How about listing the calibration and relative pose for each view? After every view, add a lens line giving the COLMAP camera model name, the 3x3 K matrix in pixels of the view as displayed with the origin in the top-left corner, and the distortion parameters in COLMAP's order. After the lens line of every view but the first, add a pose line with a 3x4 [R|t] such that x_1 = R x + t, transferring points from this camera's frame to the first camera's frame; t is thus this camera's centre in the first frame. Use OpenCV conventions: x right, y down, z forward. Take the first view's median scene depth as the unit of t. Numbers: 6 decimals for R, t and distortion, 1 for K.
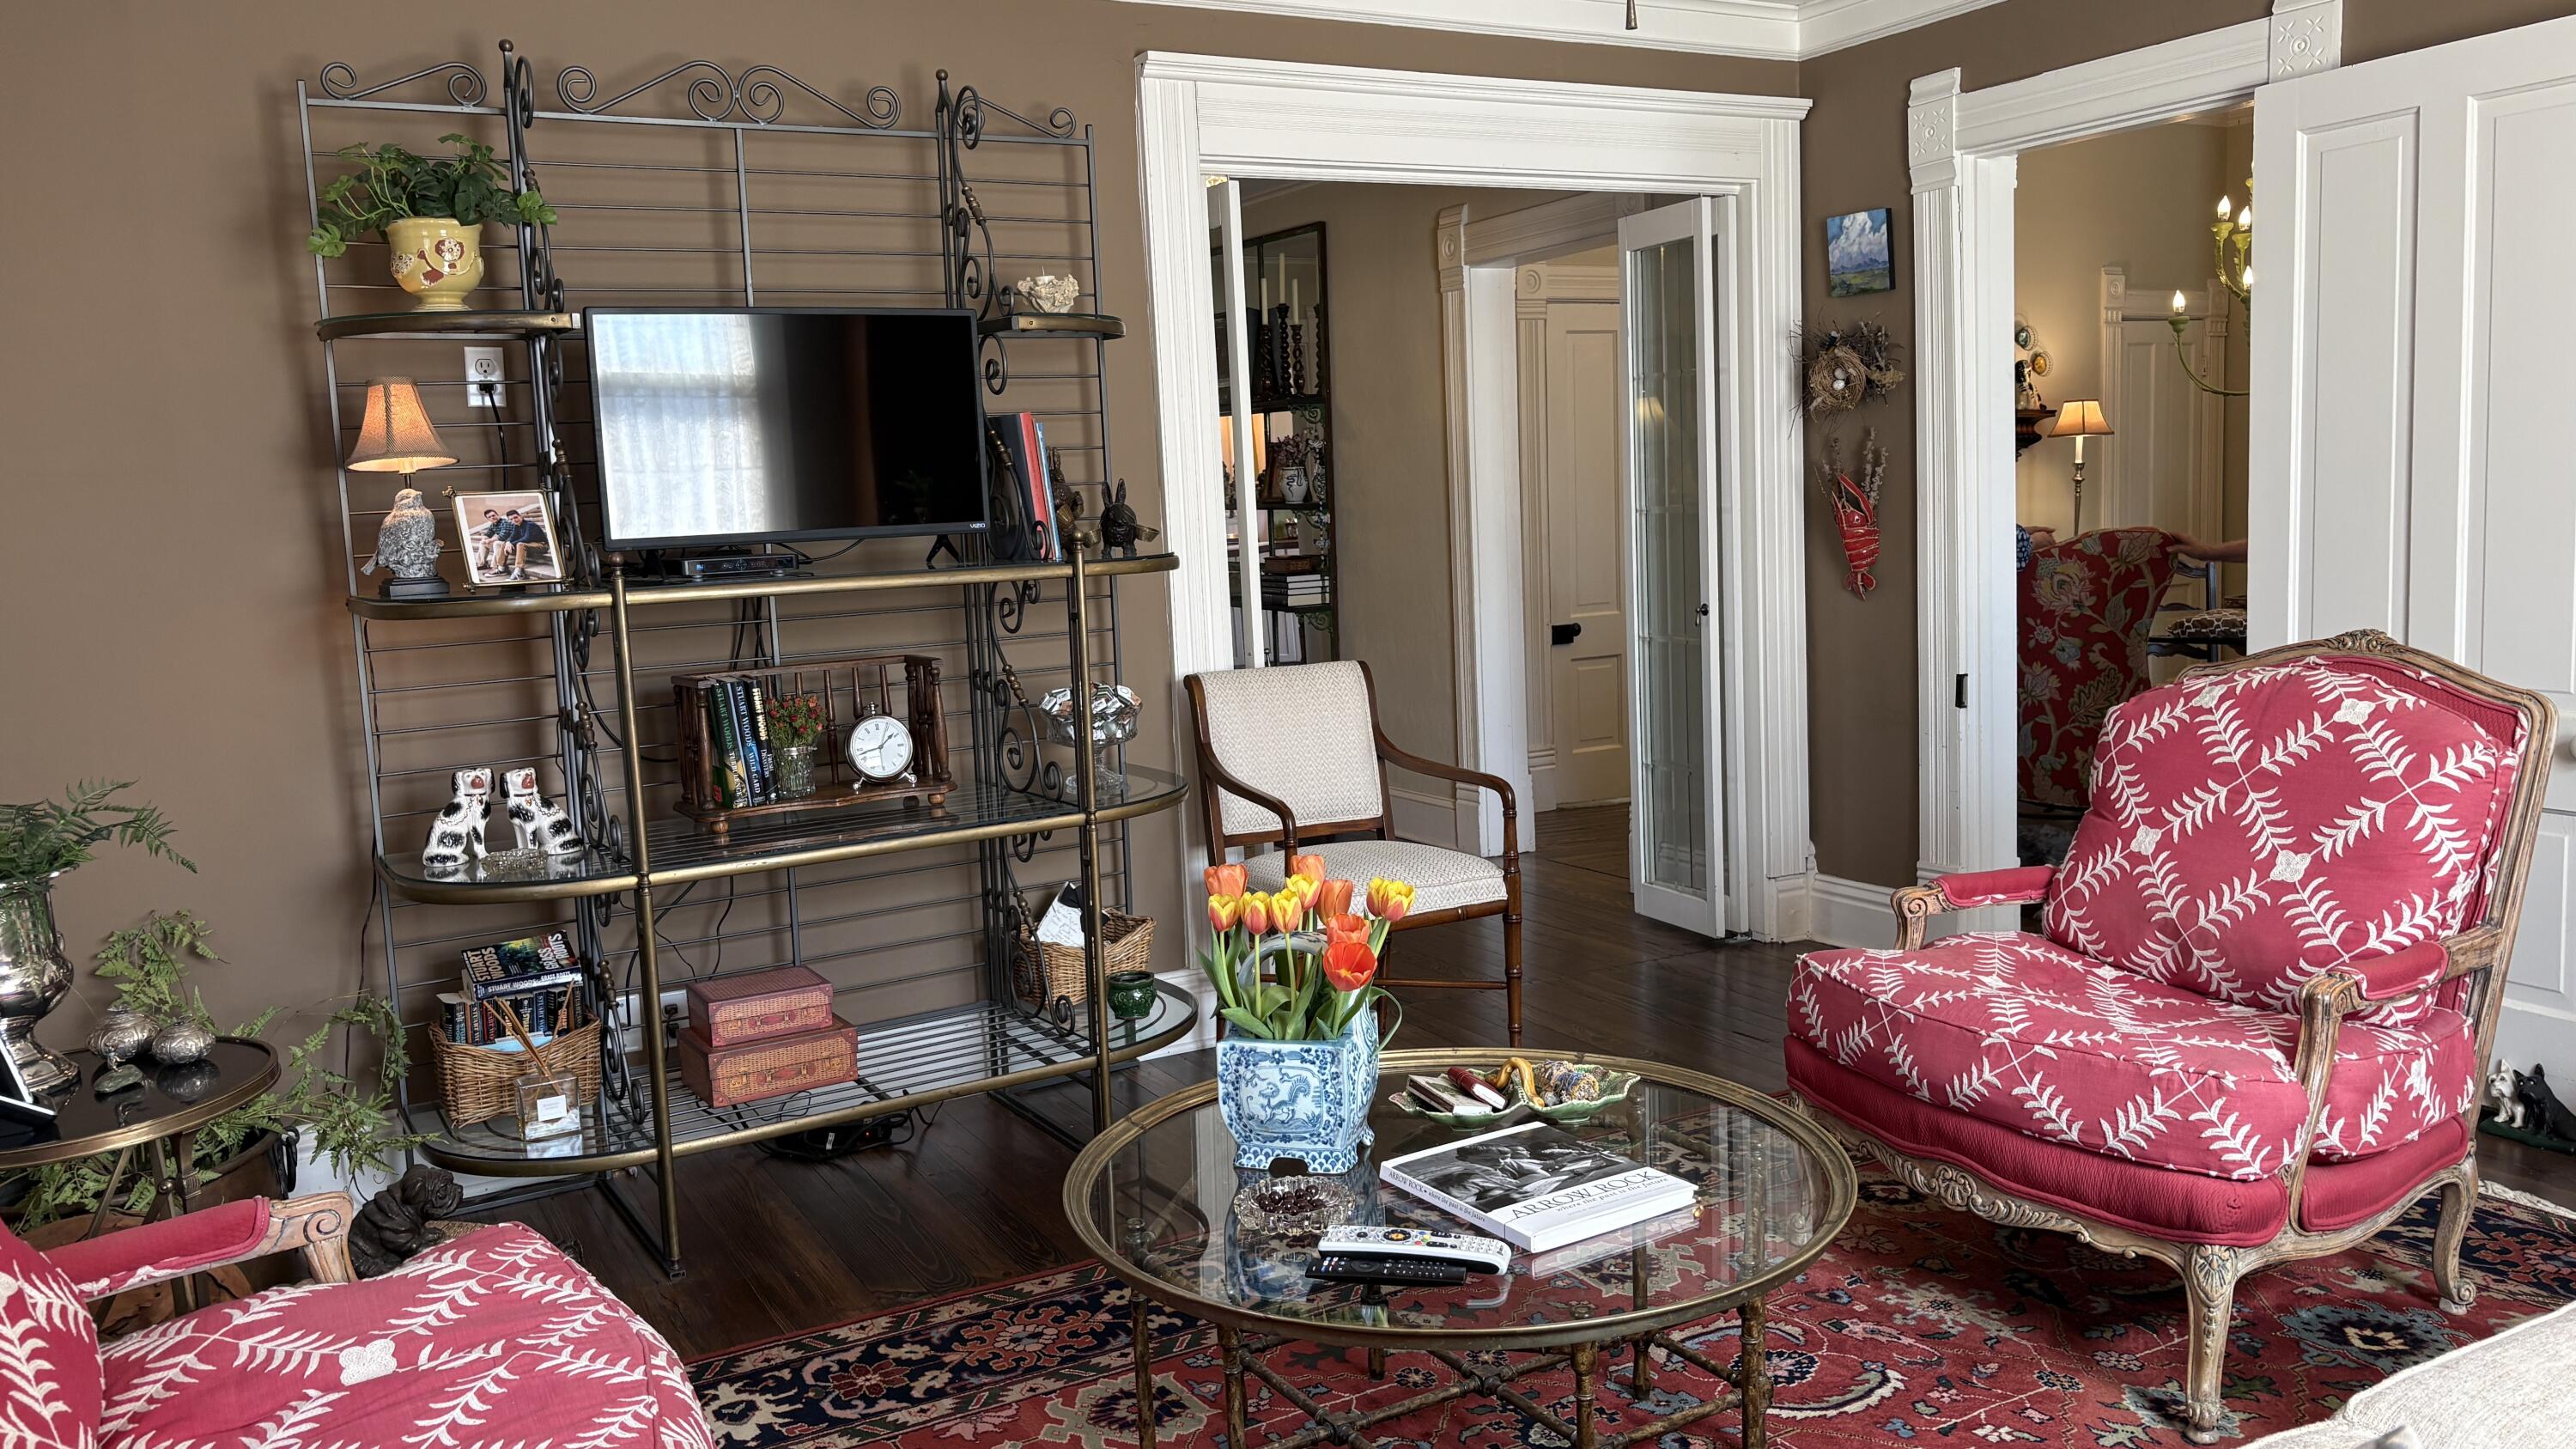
lens RADIAL K [[1953.9, 0, 1294.4], [0, 1953.9, 708.3], [0, 0, 1]] dist [0.070265, -0.092226]
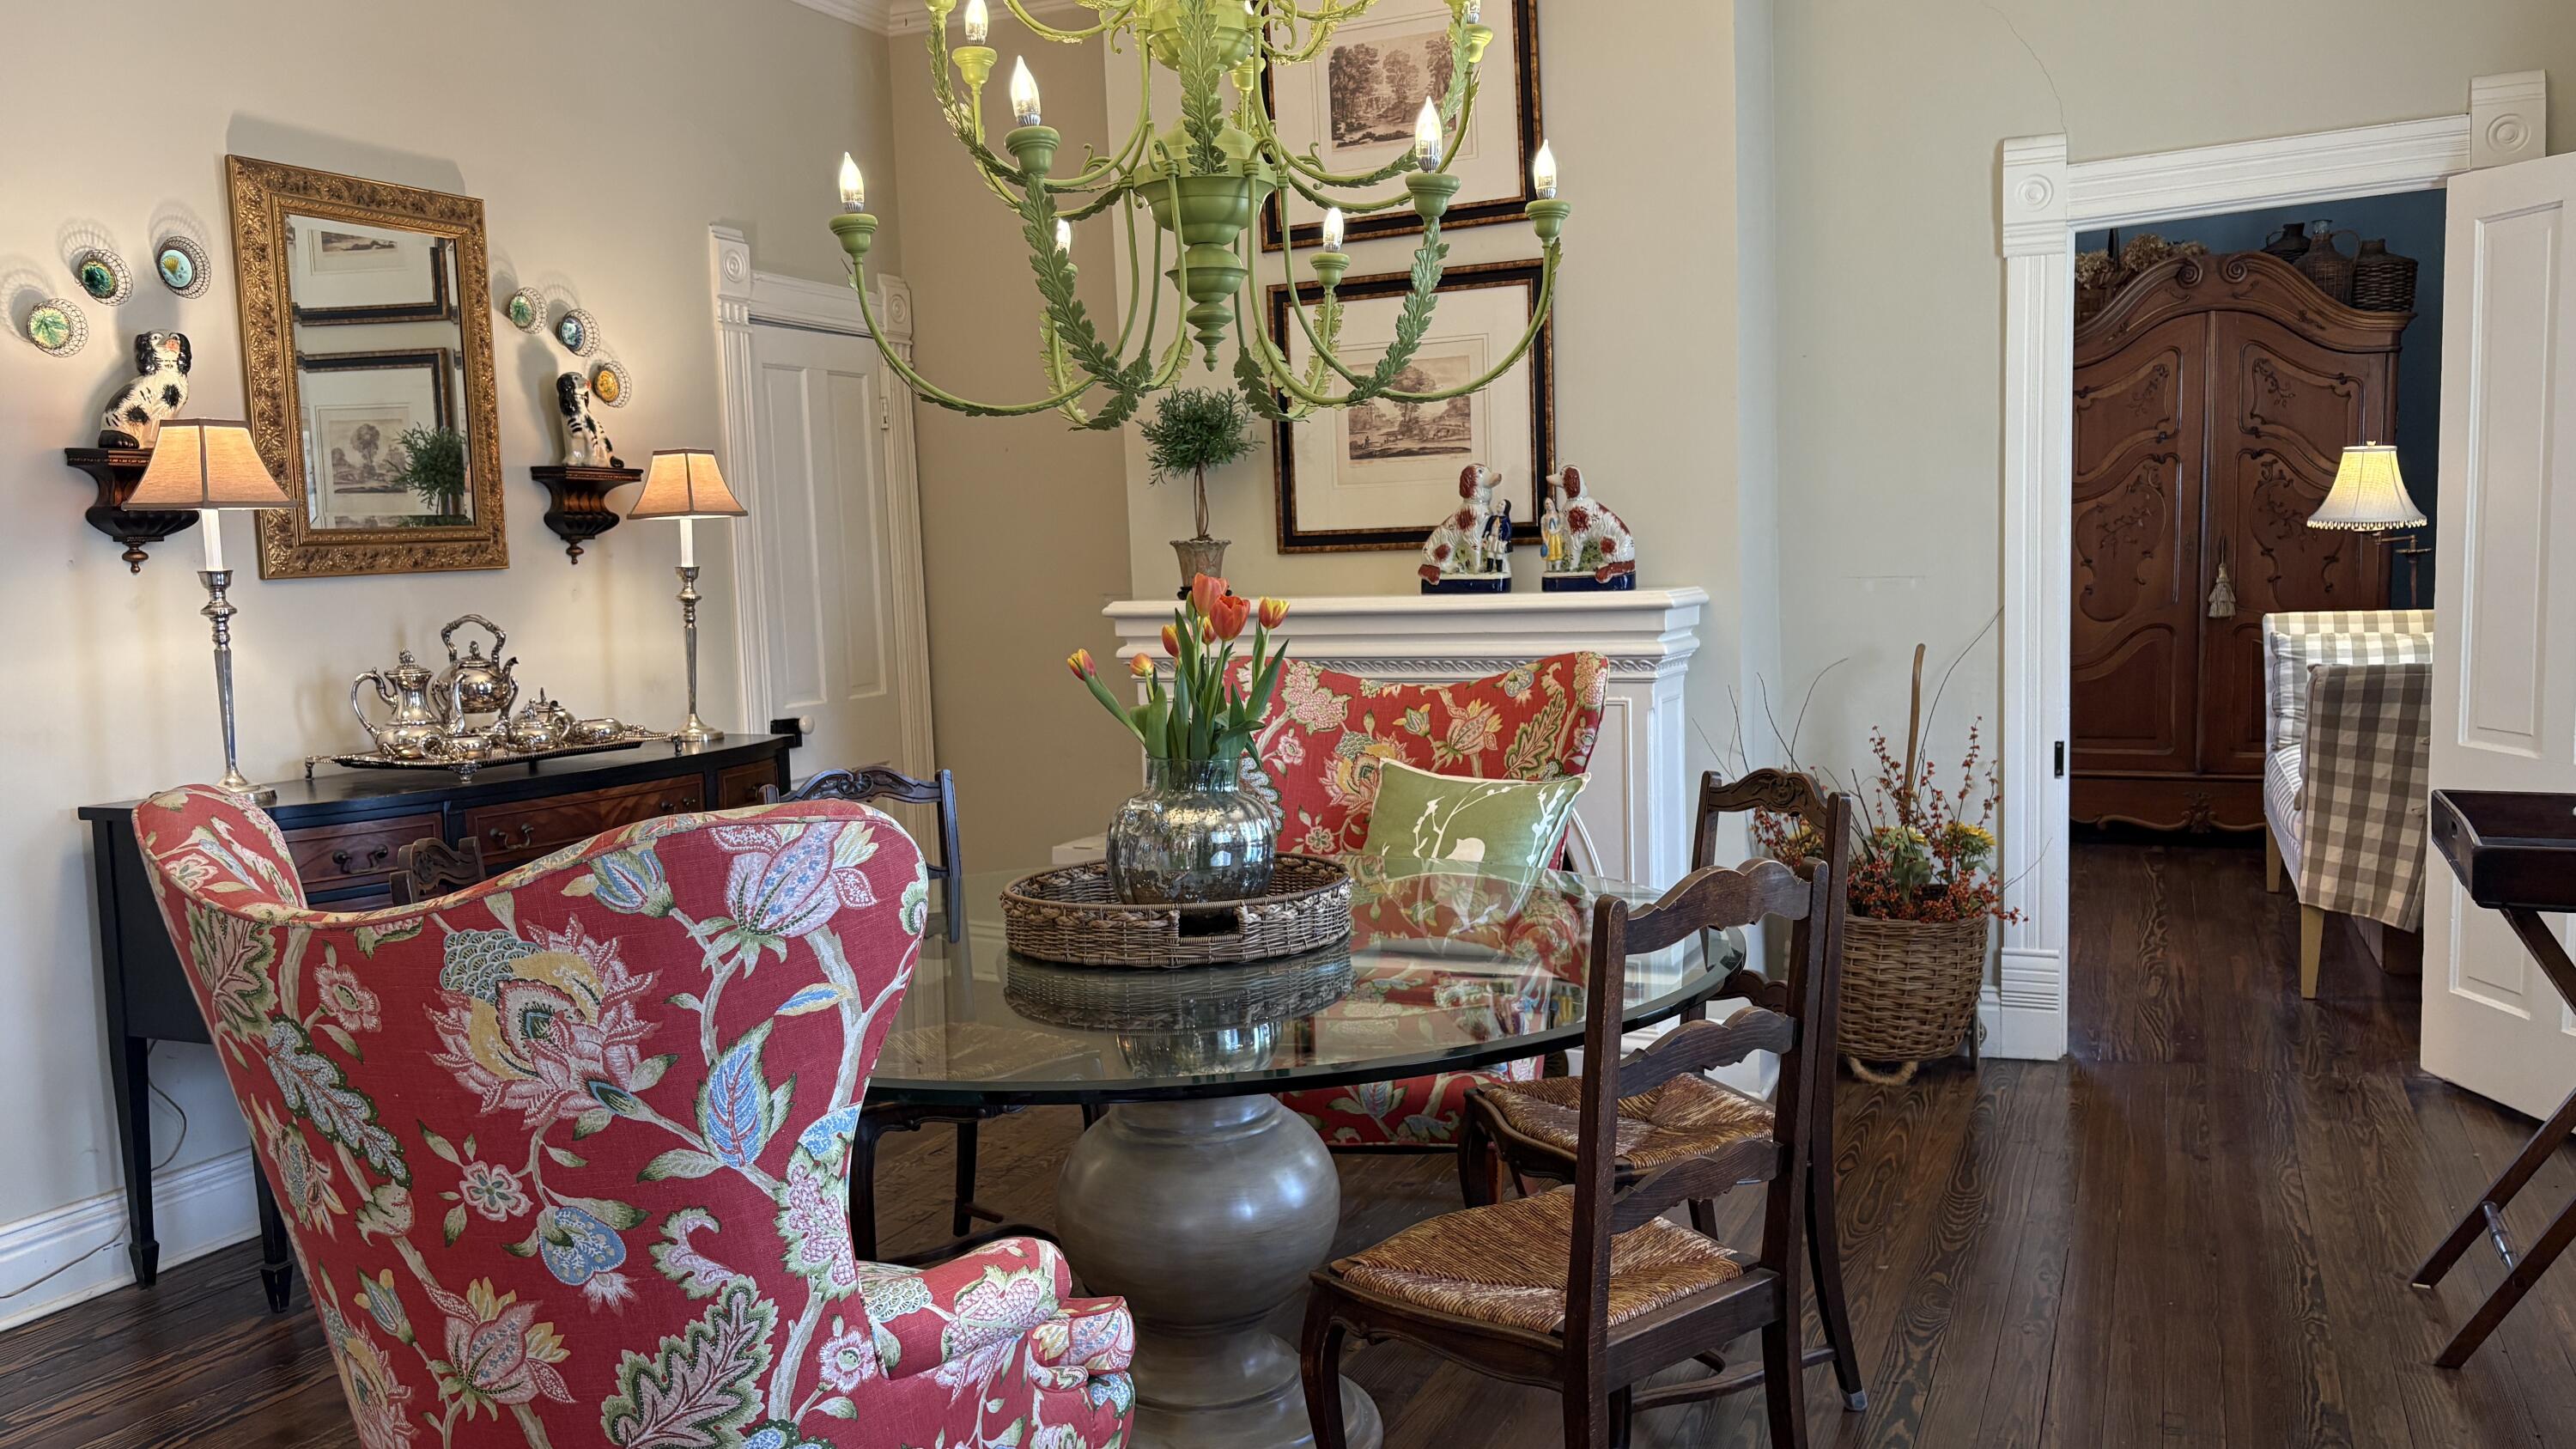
lens RADIAL K [[1954.0, 0, 1296.1], [0, 1954.0, 725.9], [0, 0, 1]] dist [0.001508, -0.001862]
pose [[0.796355, -0.043468, 0.603266, 0.304444], [0.069680, 0.997366, -0.020118, -0.087095], [-0.600803, 0.058057, 0.797286, 0.704718]]
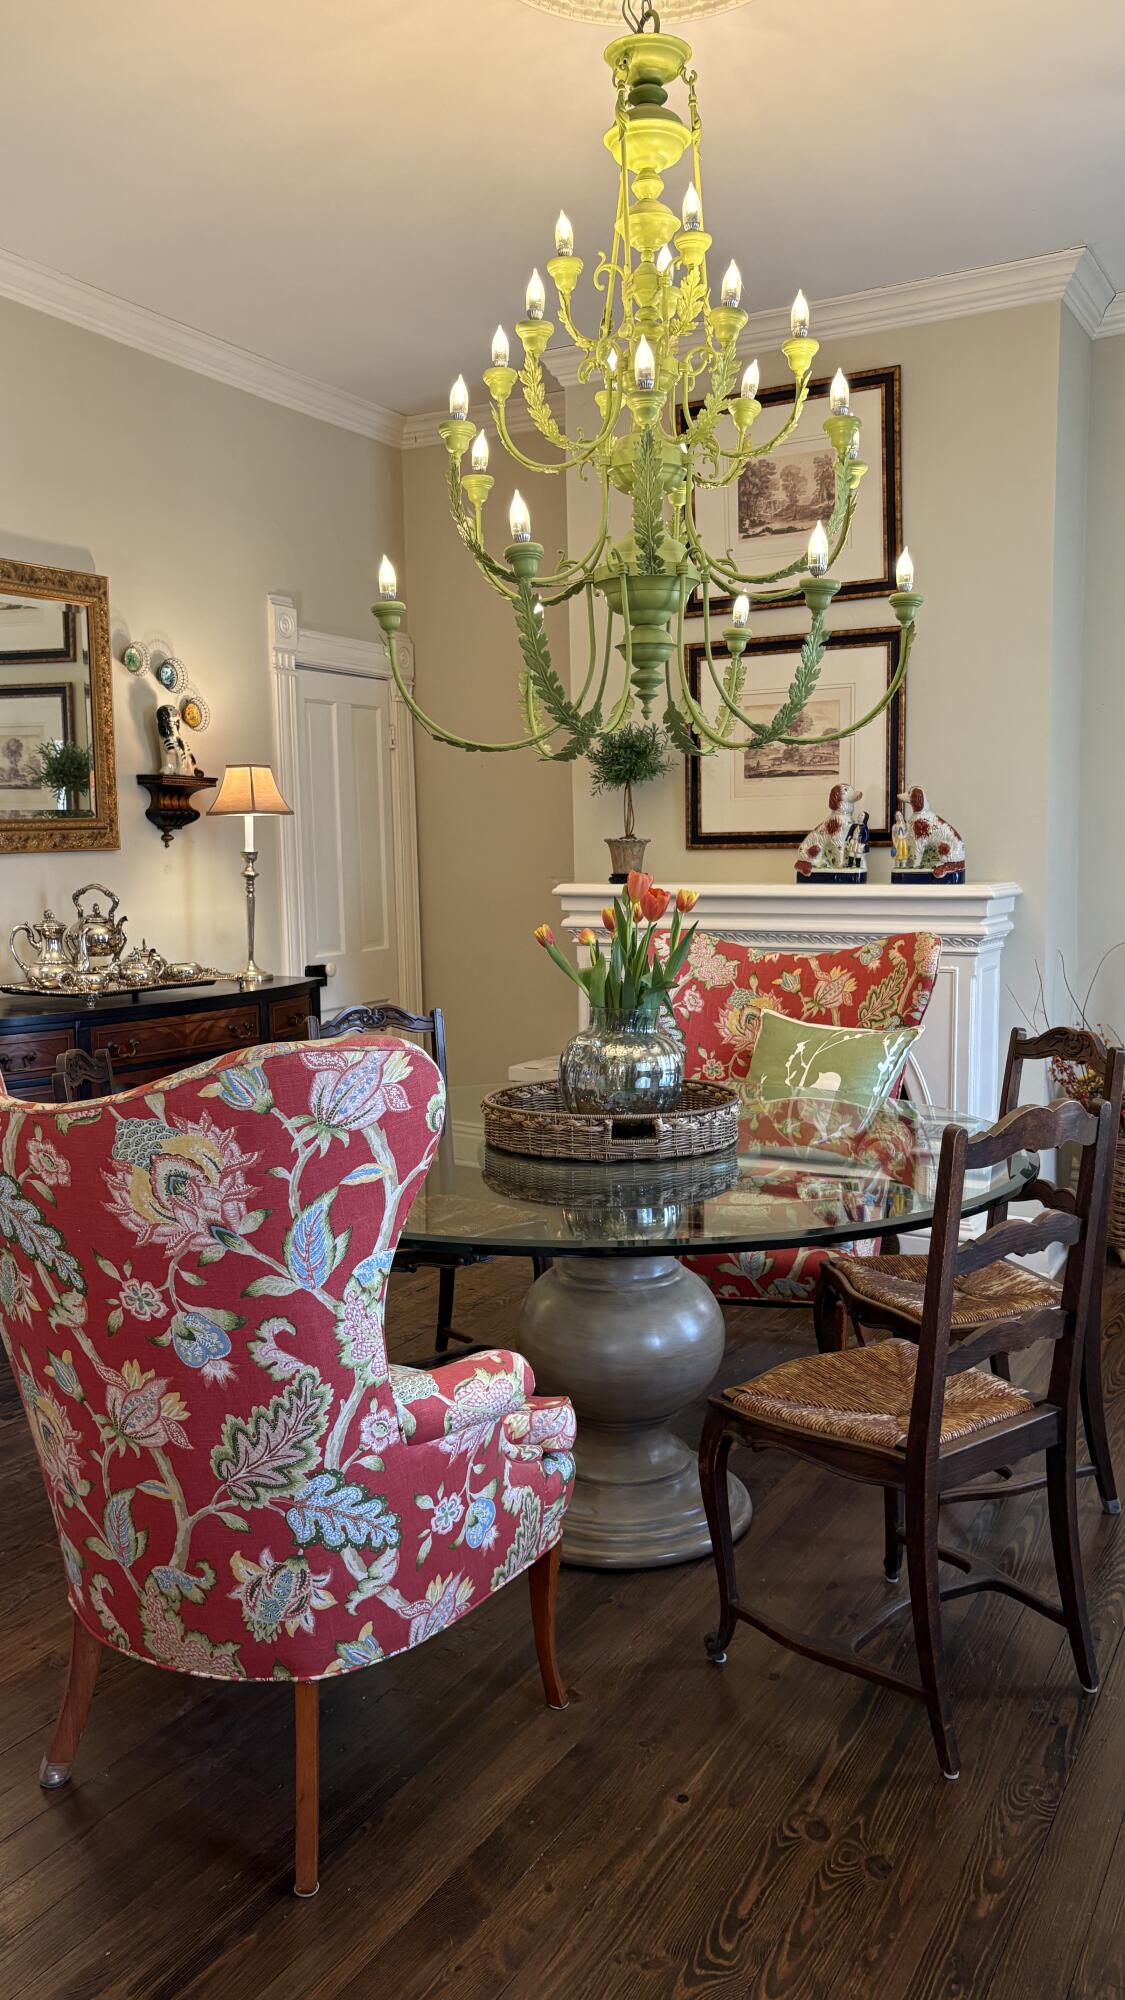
lens RADIAL K [[1516.8, 0, 556.4], [0, 1516.8, 1007.3], [0, 0, 1]] dist [0.070265, -0.092226]
pose [[0.847196, -0.032412, 0.530290, 0.286992], [0.040151, 0.999189, -0.003073, -0.090000], [-0.529761, 0.023895, 0.847810, 0.687831]]
